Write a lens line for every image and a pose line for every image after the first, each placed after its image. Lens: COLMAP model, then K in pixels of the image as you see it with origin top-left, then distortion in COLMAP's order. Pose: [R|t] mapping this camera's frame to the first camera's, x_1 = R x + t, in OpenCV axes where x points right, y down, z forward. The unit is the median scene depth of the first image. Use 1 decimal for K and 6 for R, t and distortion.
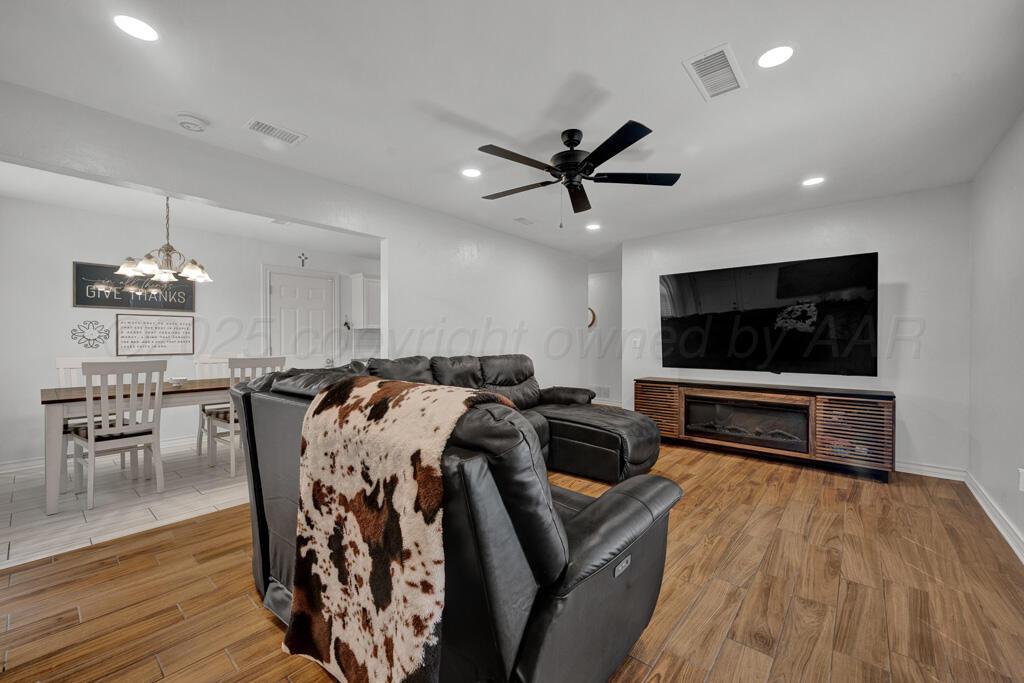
lens RADIAL K [[396.1, 0, 511.2], [0, 396.1, 342.7], [0, 0, 1]] dist [-0.000027, 0.000000]
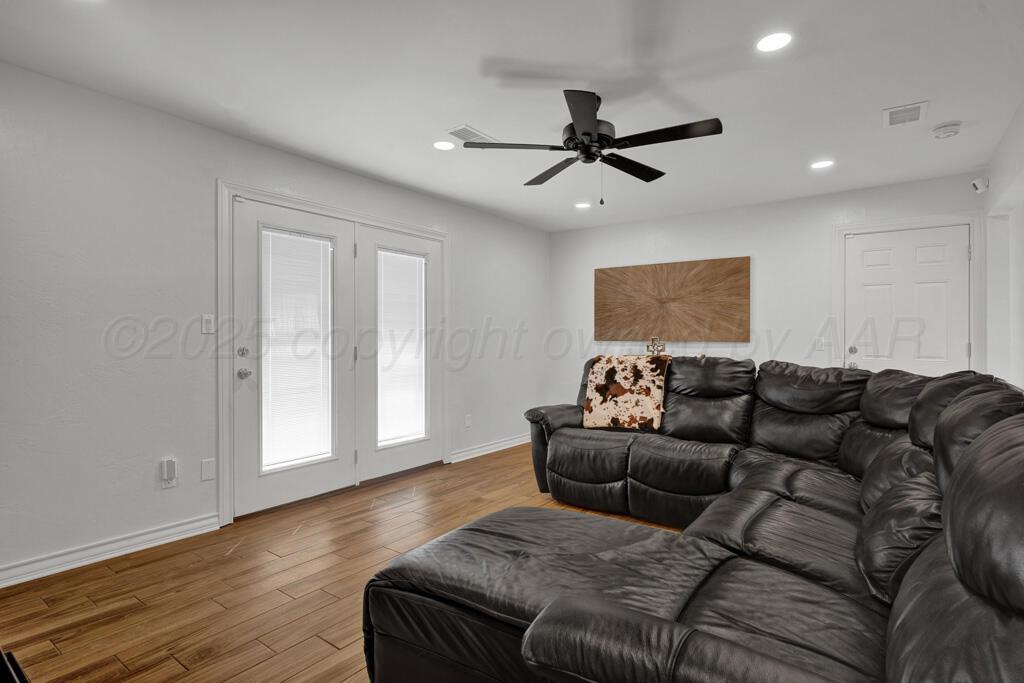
lens RADIAL K [[539.6, 0, 512.6], [0, 539.6, 341.0], [0, 0, 1]] dist [-0.000237, -0.000064]
pose [[-0.996663, -0.001768, -0.081604, 0.369439], [-0.001977, 0.999995, 0.002475, -0.001270], [0.081599, 0.002629, -0.996662, 1.904683]]
